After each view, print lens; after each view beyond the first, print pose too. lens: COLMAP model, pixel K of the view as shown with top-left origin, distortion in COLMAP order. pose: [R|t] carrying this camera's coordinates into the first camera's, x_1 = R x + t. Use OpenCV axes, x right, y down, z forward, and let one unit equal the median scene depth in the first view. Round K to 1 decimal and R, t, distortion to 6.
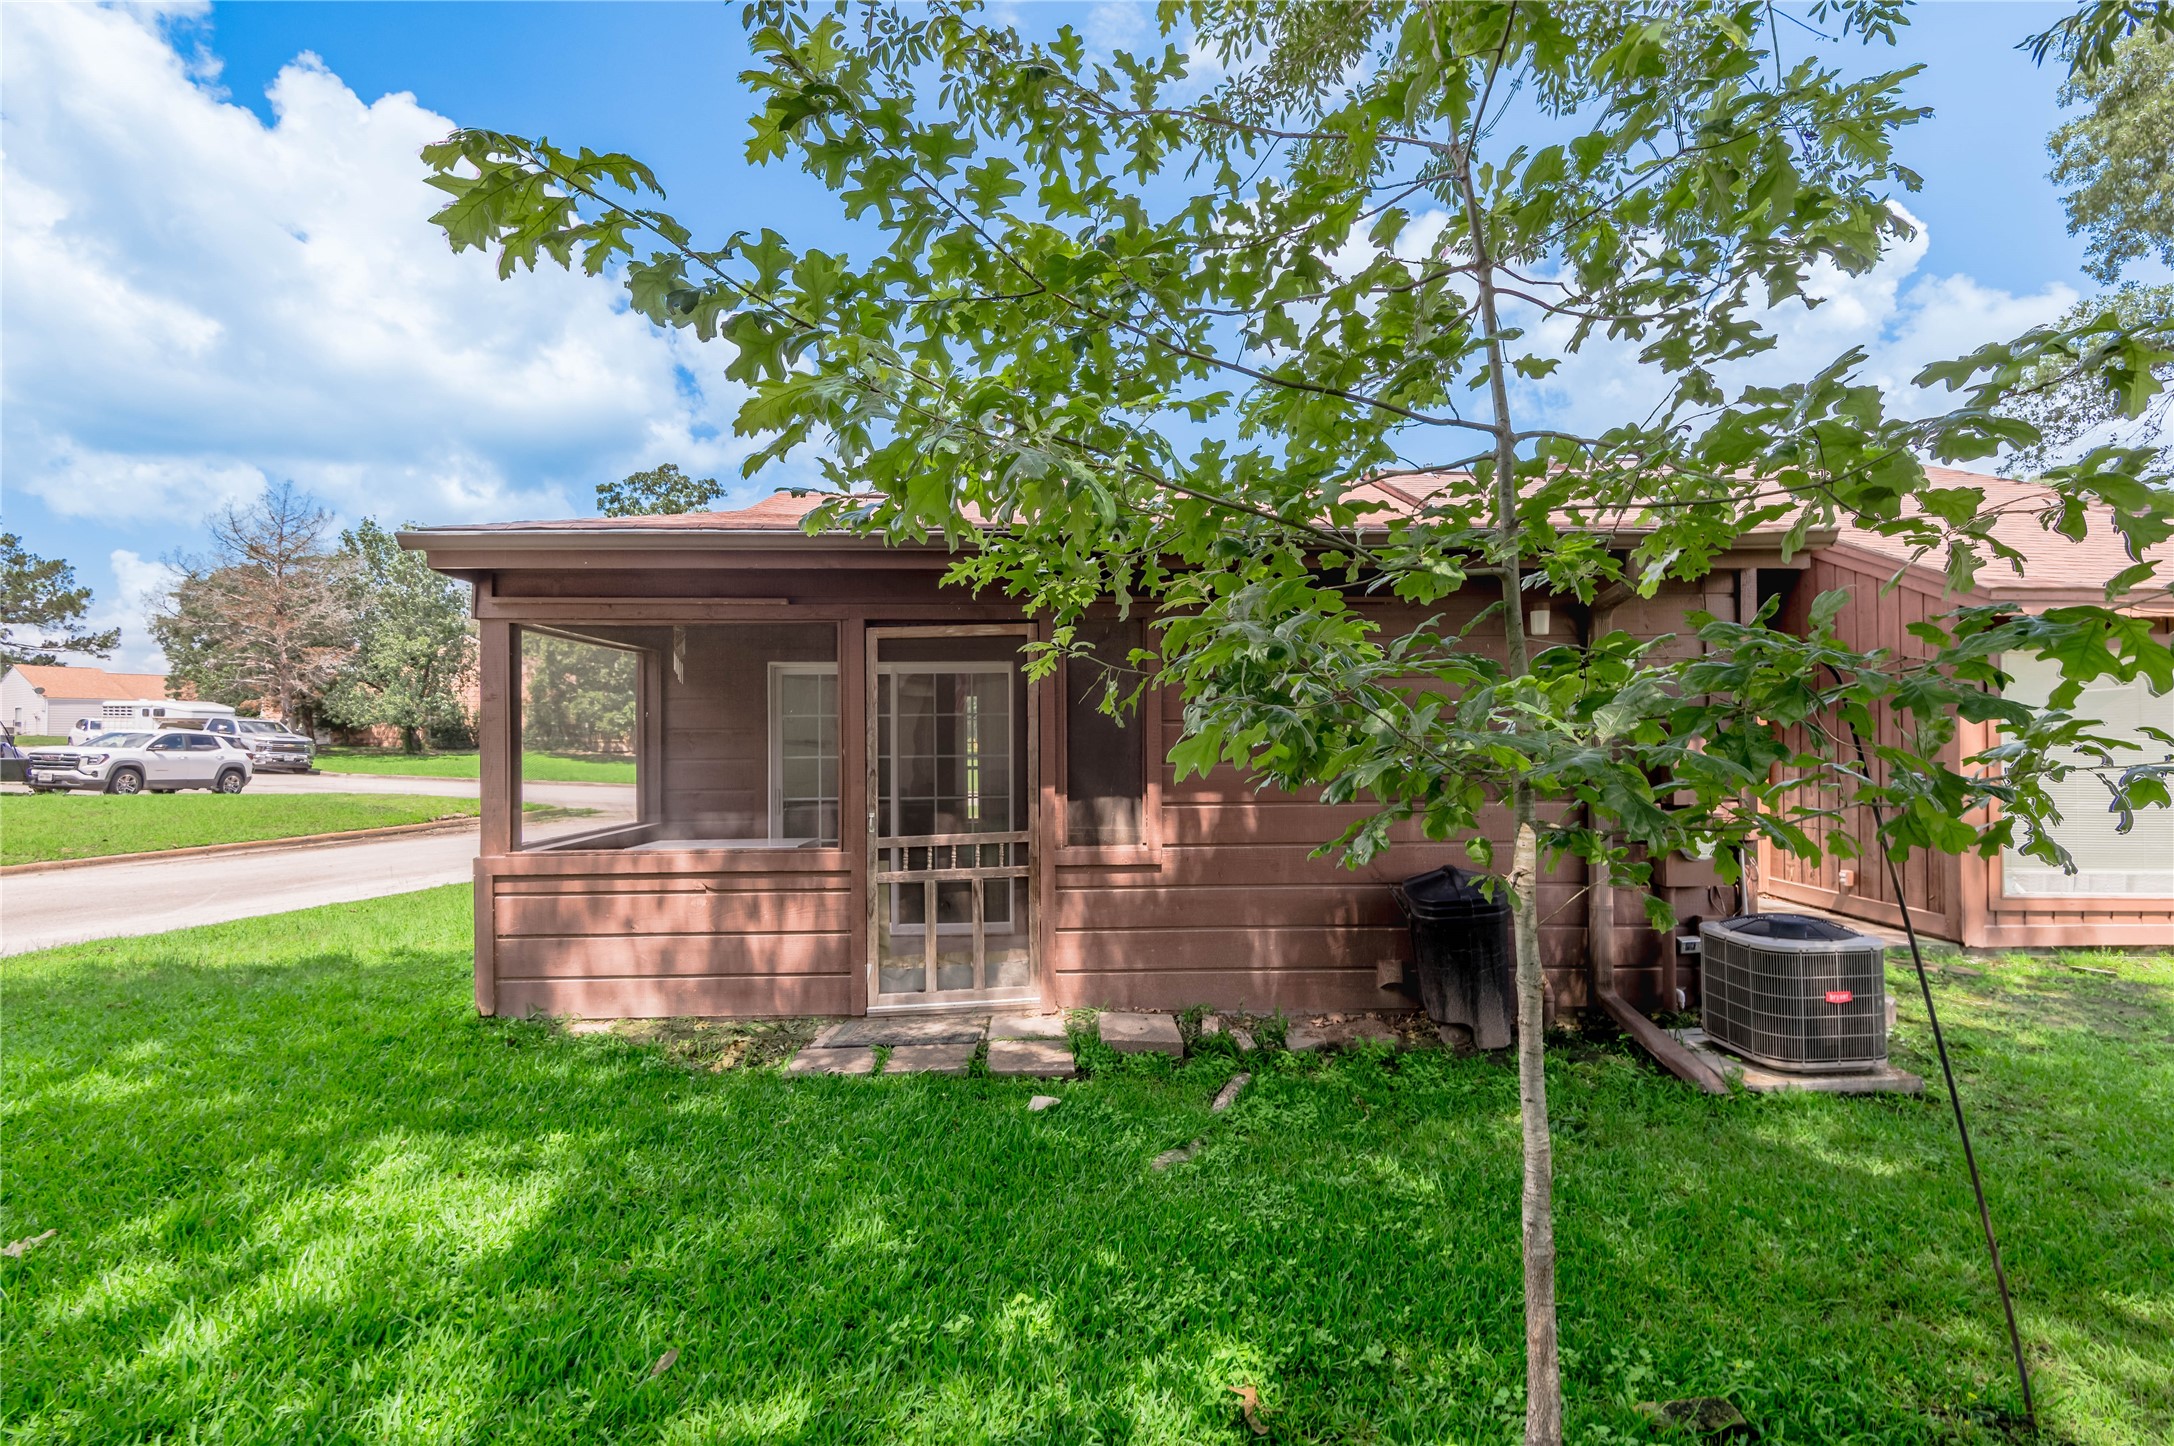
lens RADIAL K [[1018.5, 0, 1073.6], [0, 1018.5, 737.1], [0, 0, 1]] dist [0.022612, -0.014622]
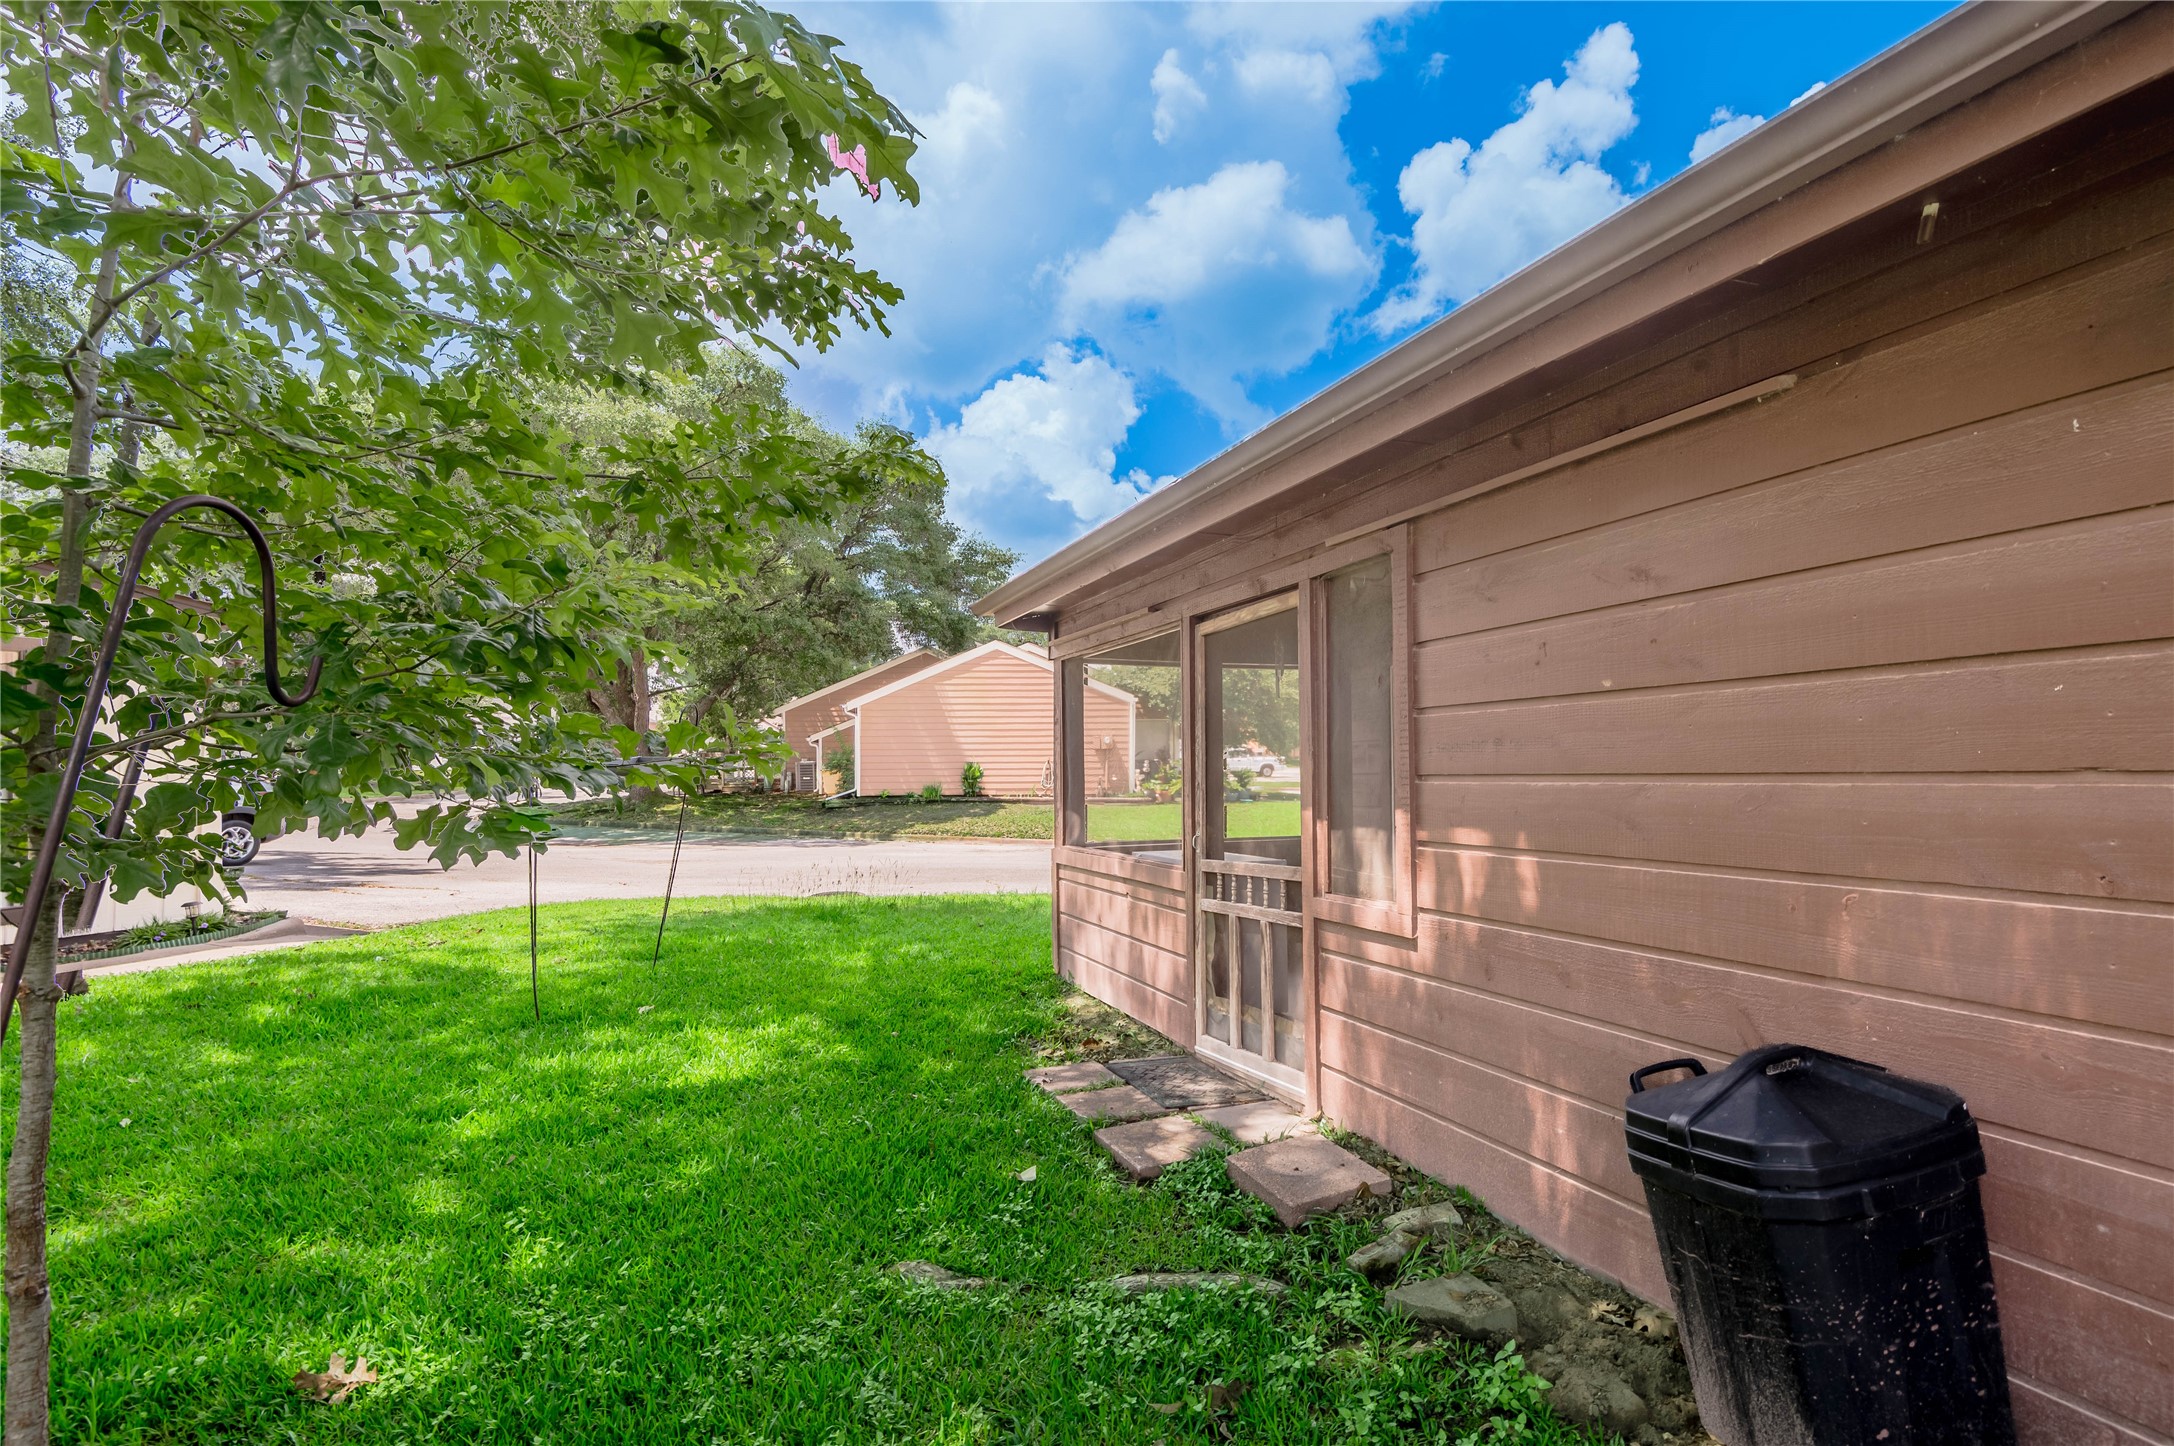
lens RADIAL K [[1018.5, 0, 1063.0], [0, 1018.5, 768.4], [0, 0, 1]] dist [0.022612, -0.014622]
pose [[0.352292, 0.001300, -0.935889, 0.609048], [0.004181, 0.999987, 0.002963, 0.016947], [0.935881, -0.004957, 0.352282, 0.584689]]
